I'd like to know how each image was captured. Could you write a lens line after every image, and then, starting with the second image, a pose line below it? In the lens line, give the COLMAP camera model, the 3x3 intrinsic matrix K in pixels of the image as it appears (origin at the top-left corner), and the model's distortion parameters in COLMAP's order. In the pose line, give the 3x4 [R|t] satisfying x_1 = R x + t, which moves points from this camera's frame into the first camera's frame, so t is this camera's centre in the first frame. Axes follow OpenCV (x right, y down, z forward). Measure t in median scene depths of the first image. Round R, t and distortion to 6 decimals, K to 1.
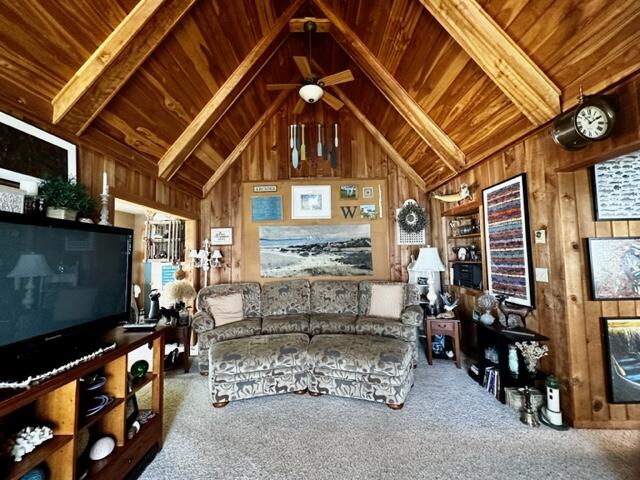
lens RADIAL K [[255.2, 0, 319.1], [0, 255.2, 239.2], [0, 0, 1]] dist [-0.001531, 0.000405]
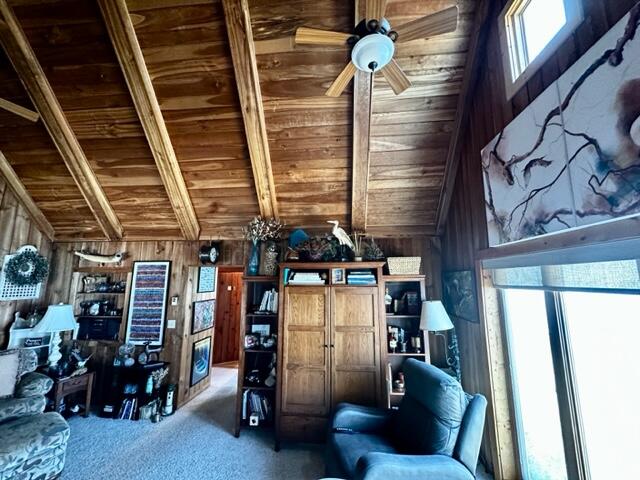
lens RADIAL K [[255.2, 0, 320.9], [0, 255.2, 239.9], [0, 0, 1]] dist [-0.001531, 0.000405]
pose [[0.099274, 0.170387, 0.980364, -0.742915], [-0.065707, 0.984203, -0.164401, -0.187265], [-0.992888, -0.048096, 0.108901, -0.137266]]
